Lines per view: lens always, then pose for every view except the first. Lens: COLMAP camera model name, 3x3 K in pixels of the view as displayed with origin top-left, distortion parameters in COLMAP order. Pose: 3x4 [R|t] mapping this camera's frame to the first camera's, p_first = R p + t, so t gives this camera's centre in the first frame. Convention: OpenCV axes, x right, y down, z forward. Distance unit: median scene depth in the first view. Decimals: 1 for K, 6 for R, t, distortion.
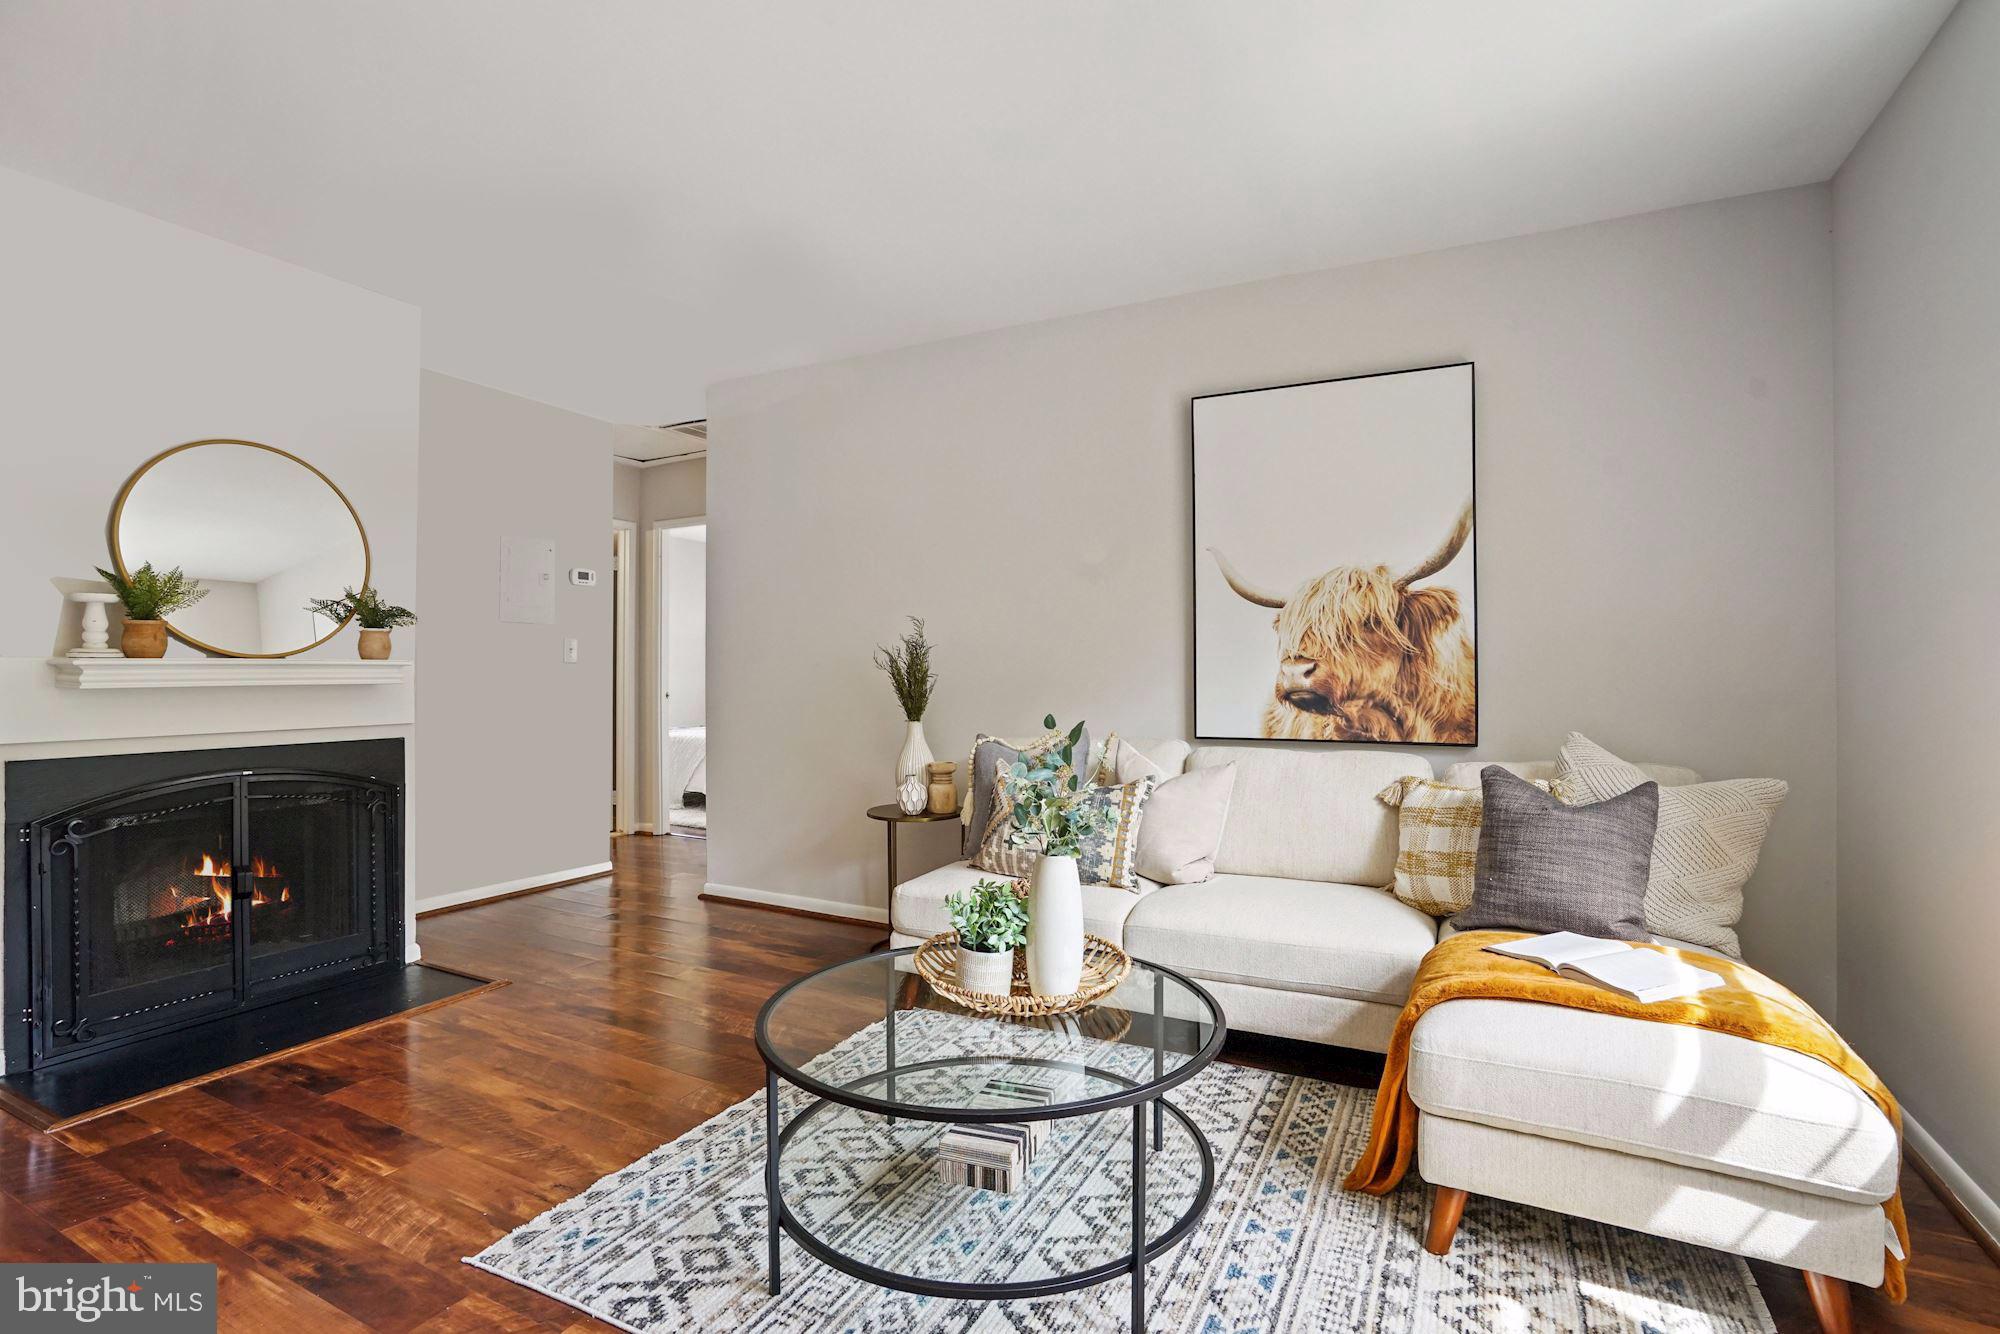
lens RADIAL K [[925.1, 0, 1006.7], [0, 925.1, 677.6], [0, 0, 1]] dist [-0.029614, 0.006252]
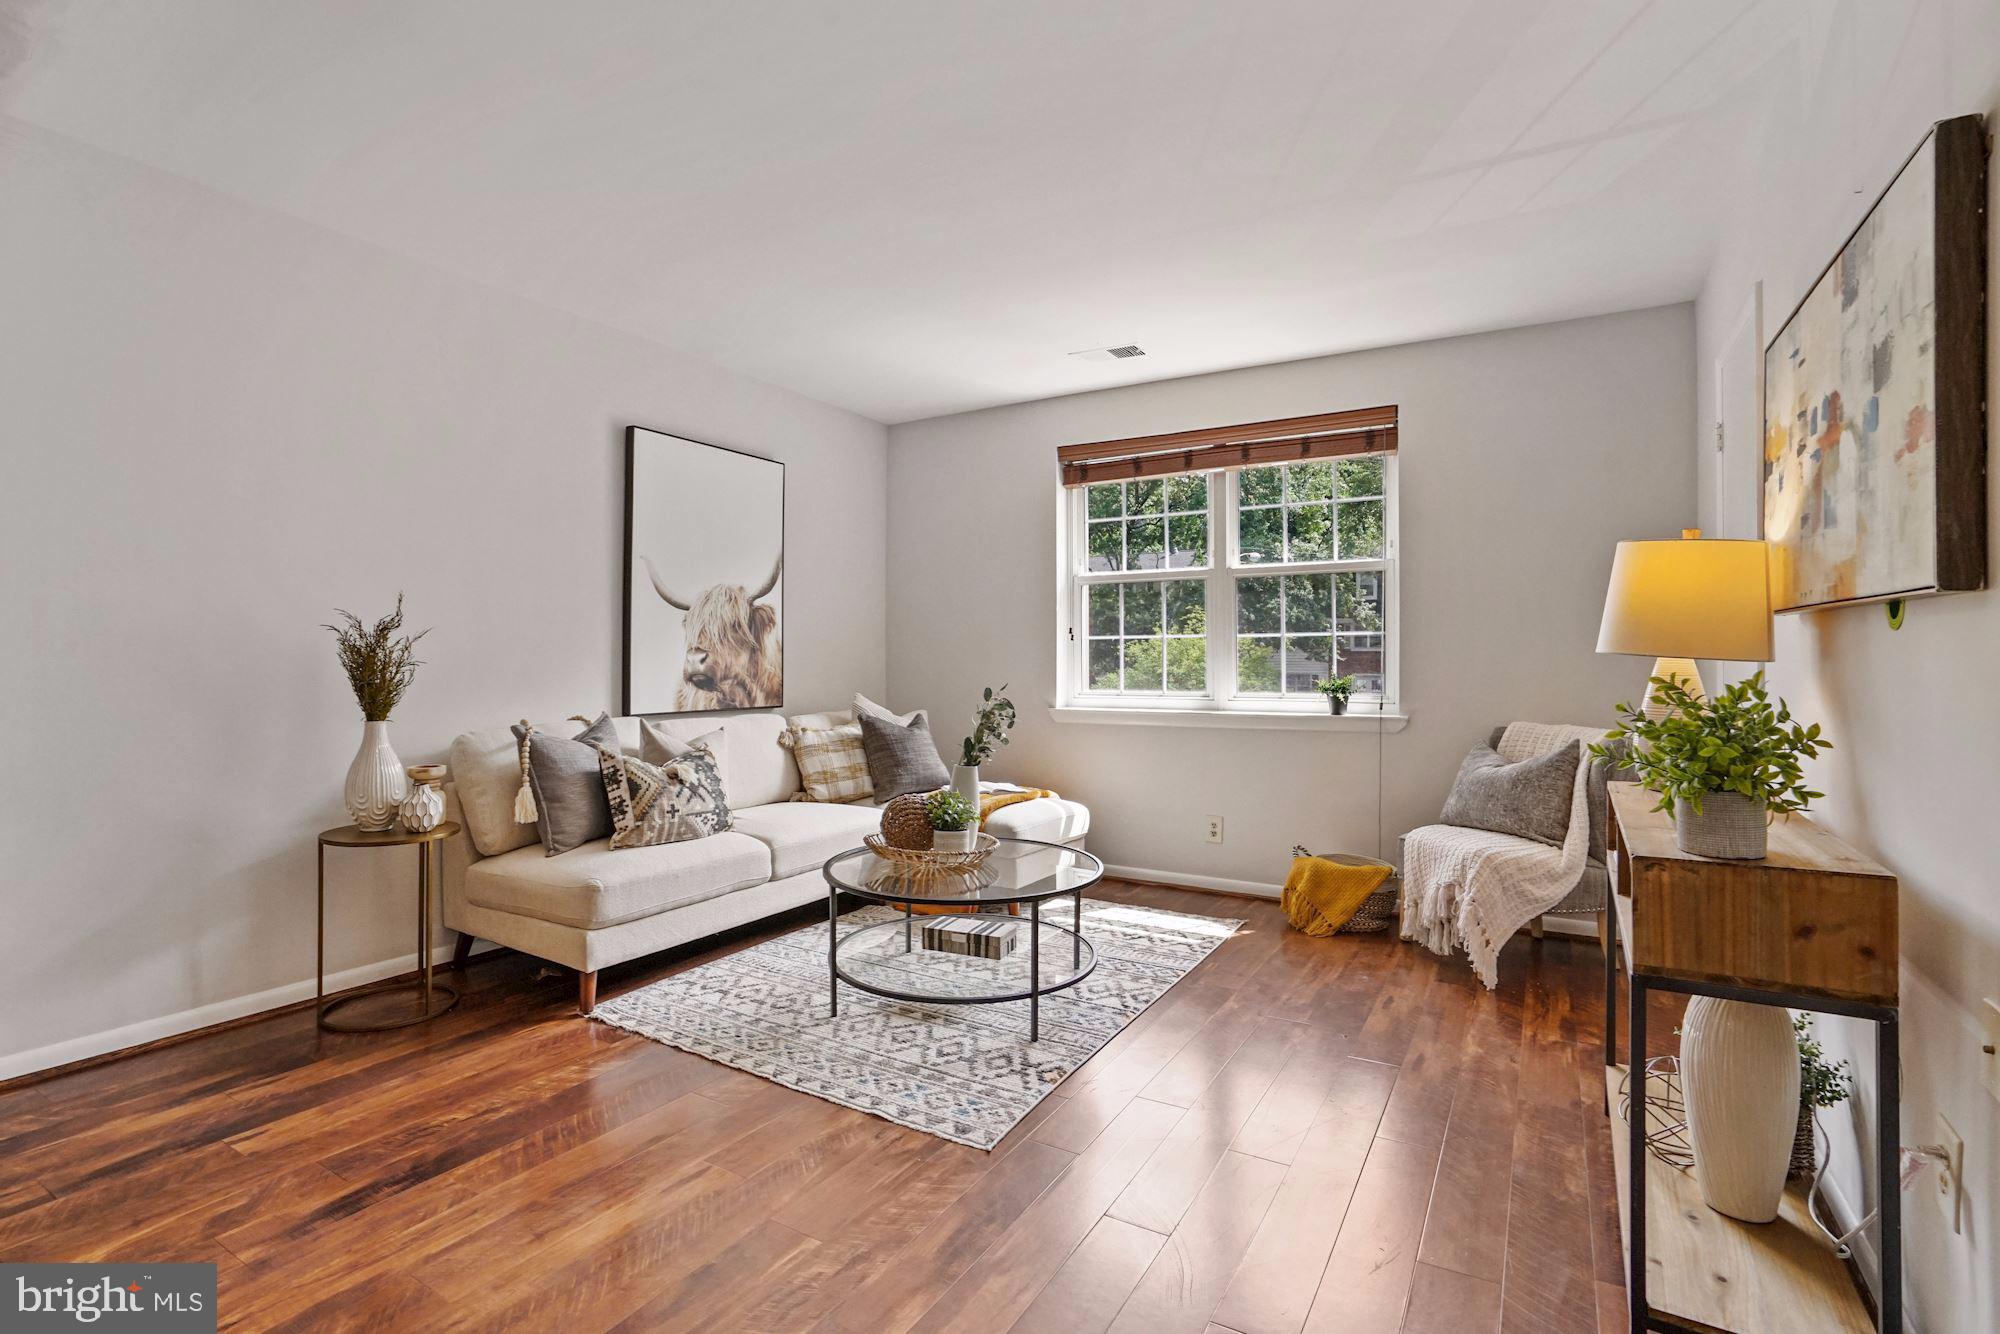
lens RADIAL K [[925.1, 0, 986.2], [0, 925.1, 657.1], [0, 0, 1]] dist [-0.029614, 0.006252]
pose [[0.076154, 0.006437, 0.997075, -1.029485], [0.001389, 0.999978, -0.006561, -0.000441], [-0.997095, 0.001885, 0.076143, 0.517764]]
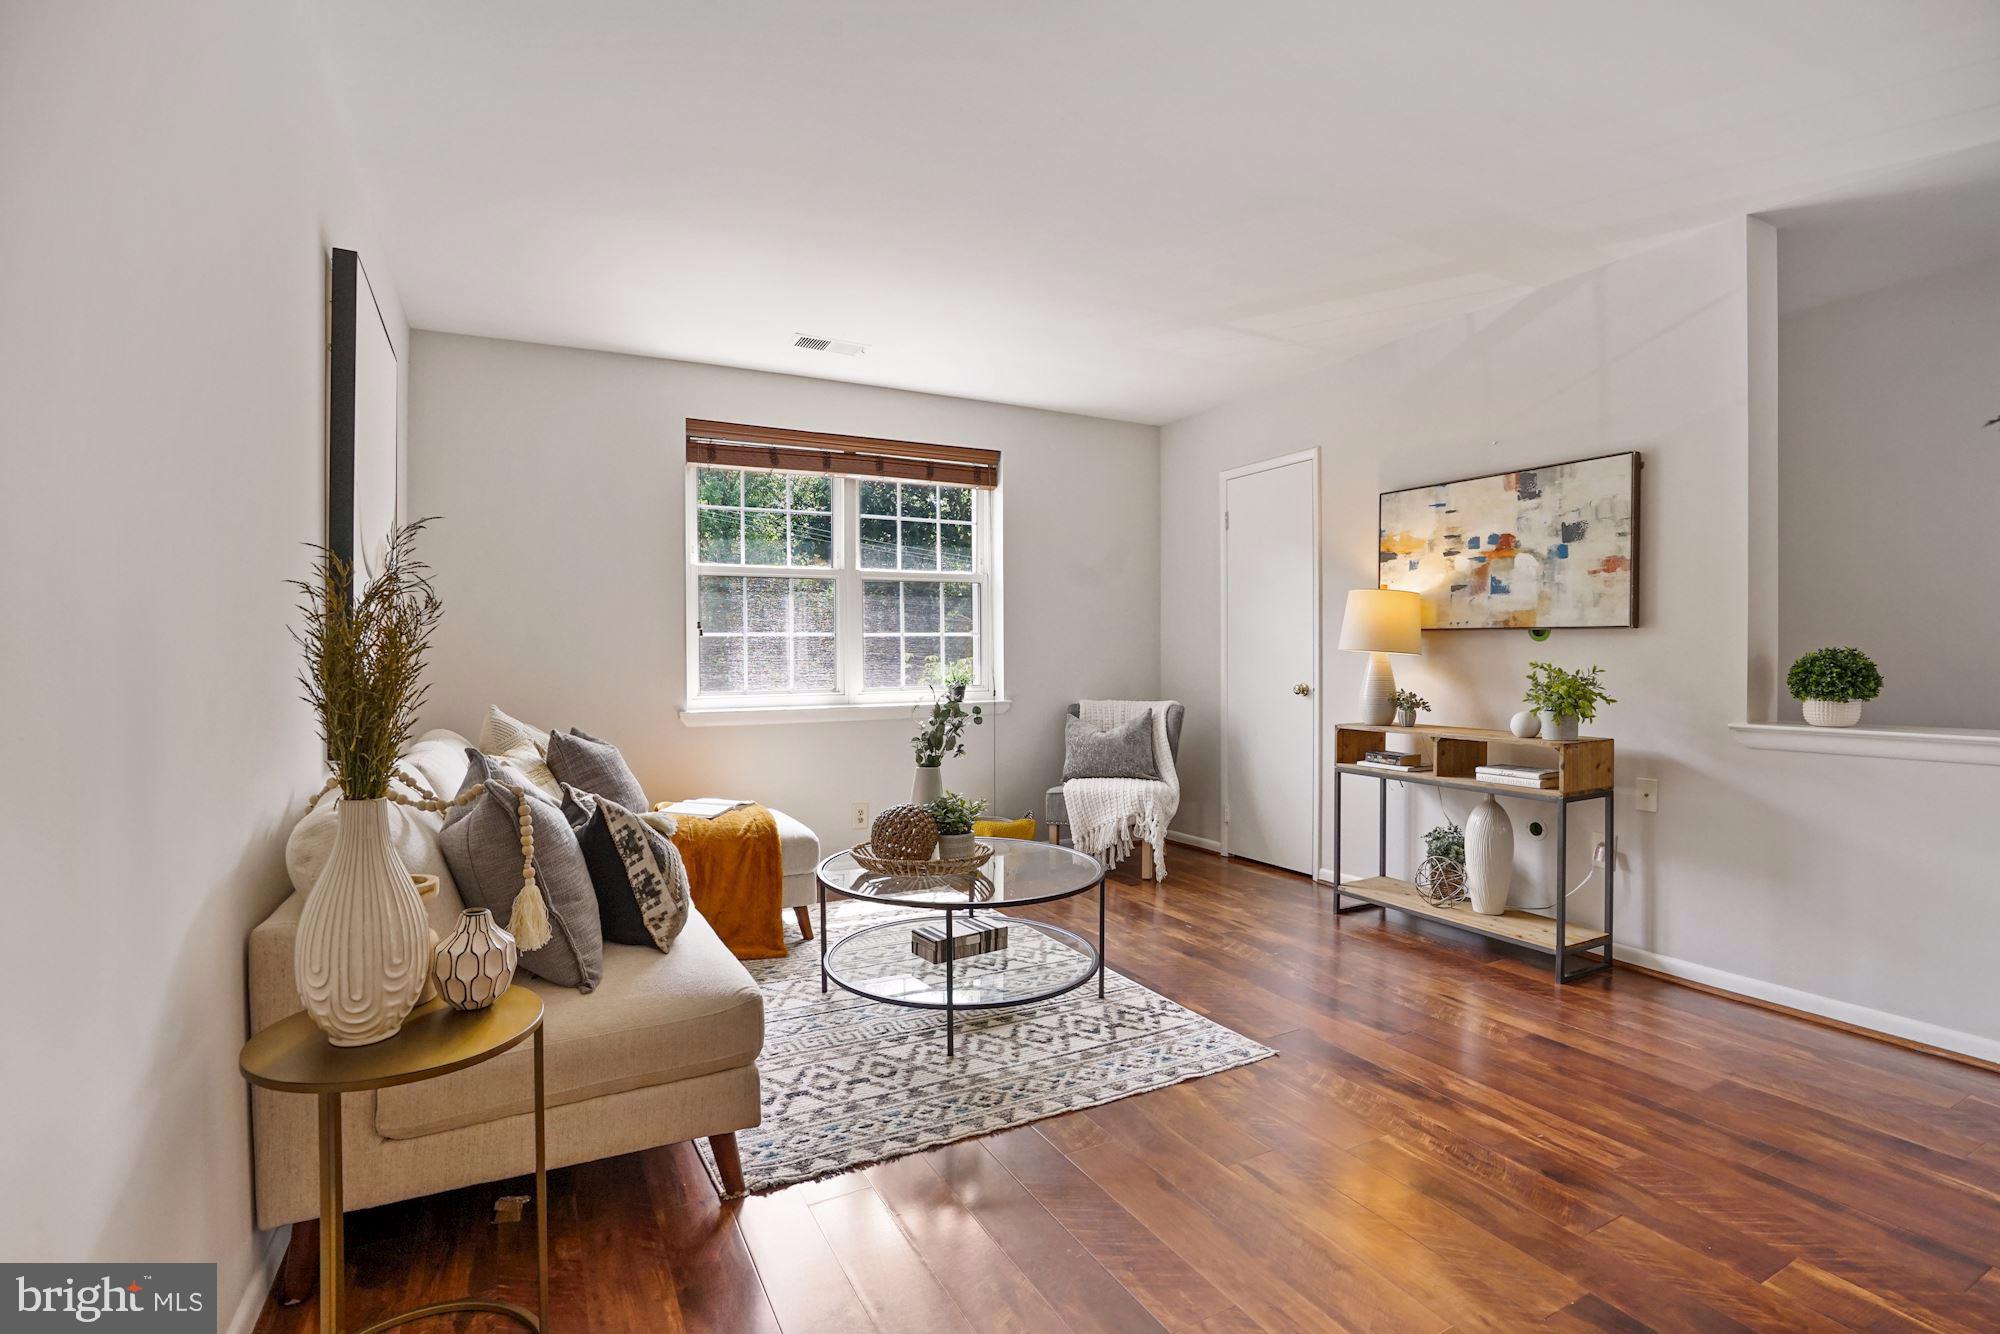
lens RADIAL K [[925.1, 0, 990.1], [0, 925.1, 662.7], [0, 0, 1]] dist [-0.029614, 0.006252]
pose [[-0.812707, 0.001569, 0.582671, -0.619583], [0.008694, 0.999918, 0.009433, -0.007399], [-0.582608, 0.012732, -0.812654, 1.413212]]
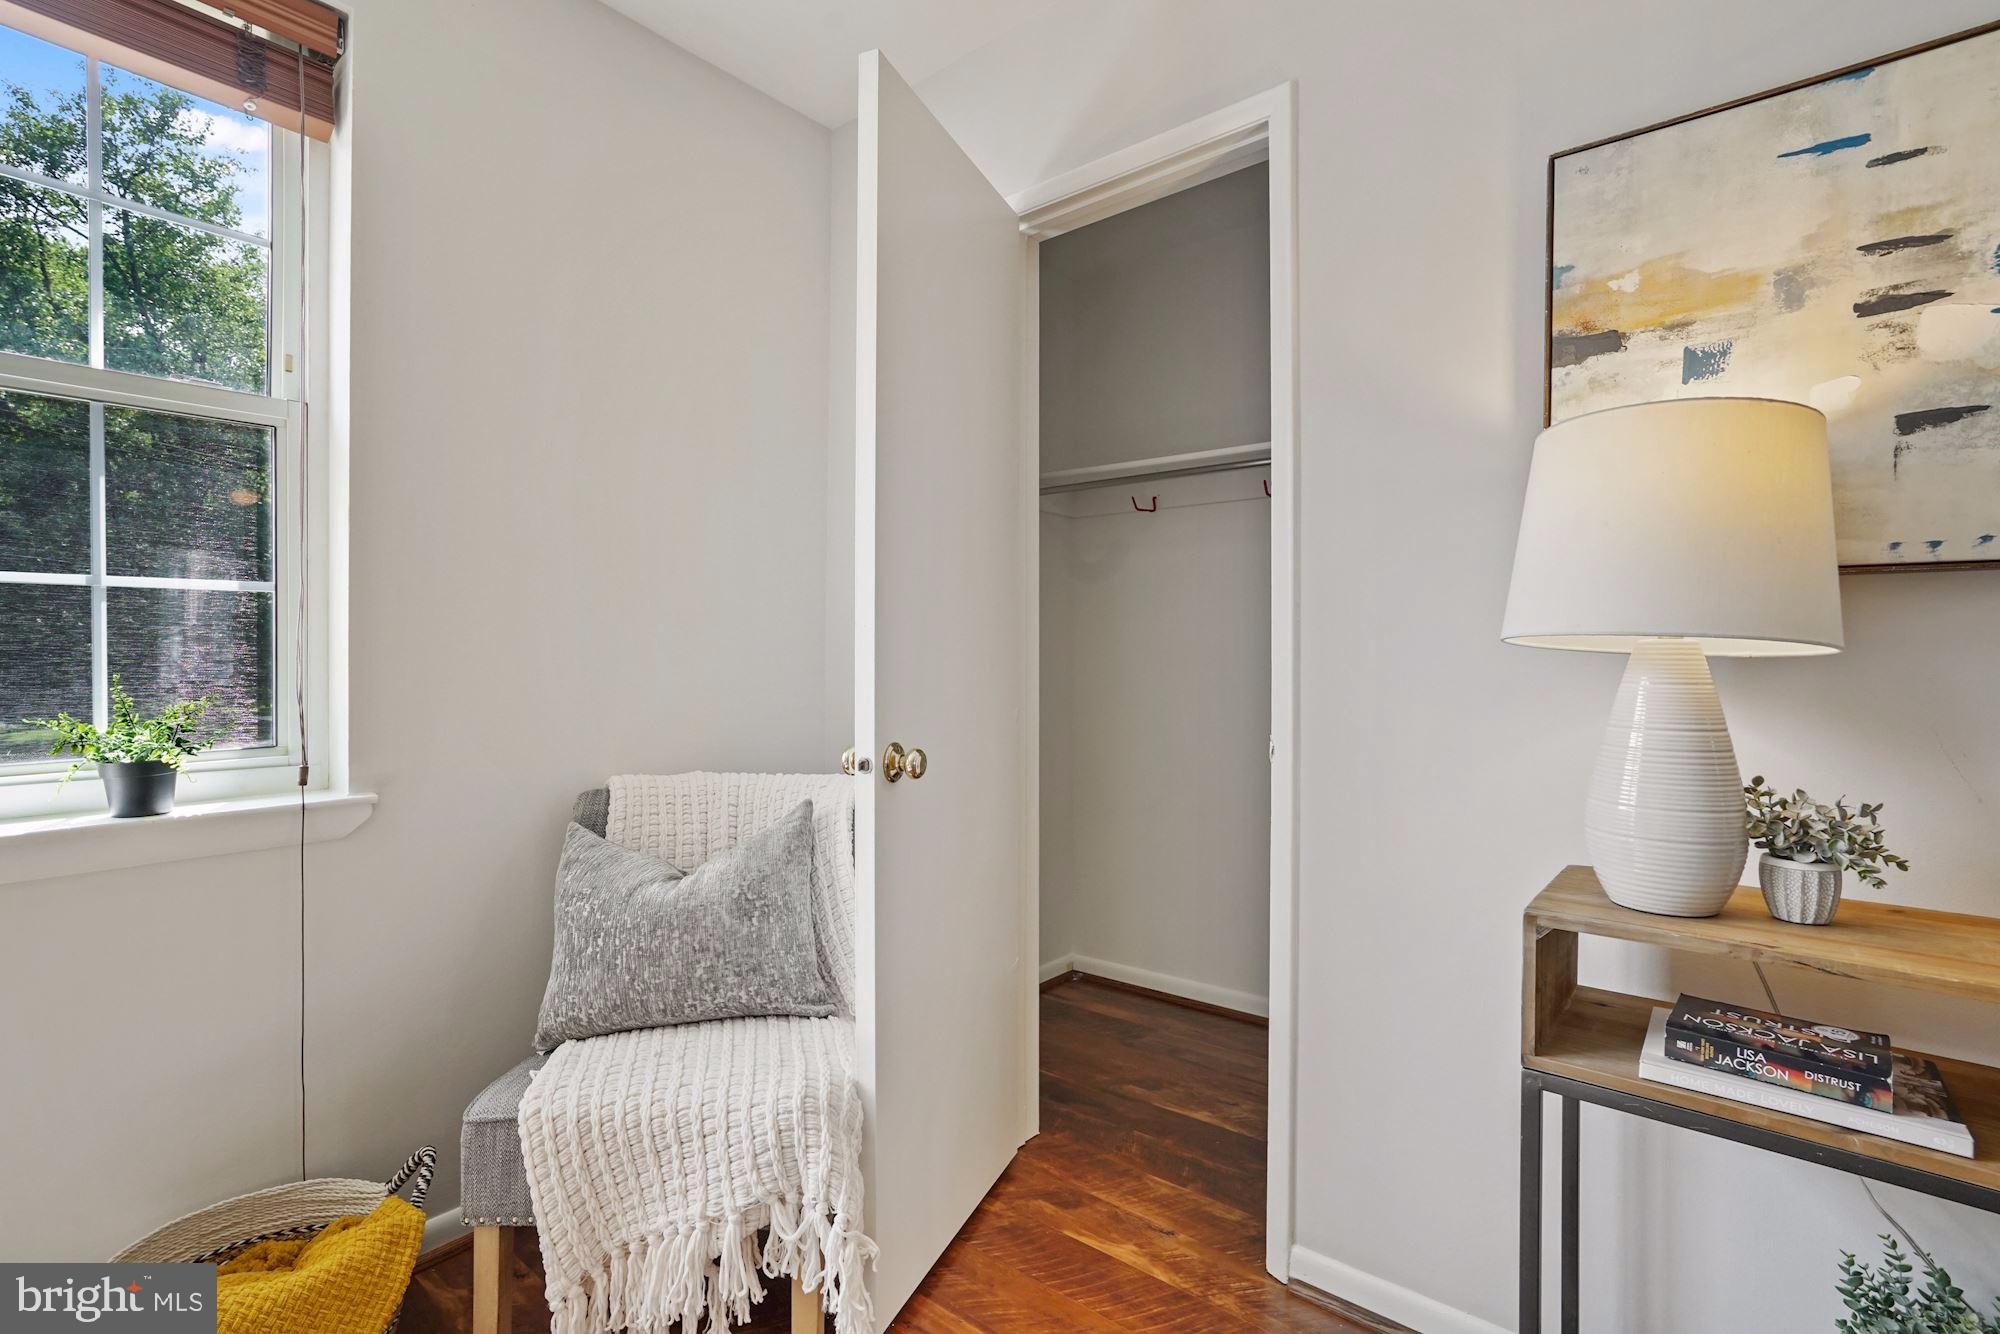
lens RADIAL K [[925.1, 0, 1003.2], [0, 925.1, 658.8], [0, 0, 1]] dist [-0.029614, 0.006252]
pose [[-0.976902, 0.003634, 0.213656, -0.138347], [0.004077, 0.999990, 0.001632, -0.001529], [-0.213648, 0.002466, -0.976908, 0.457641]]
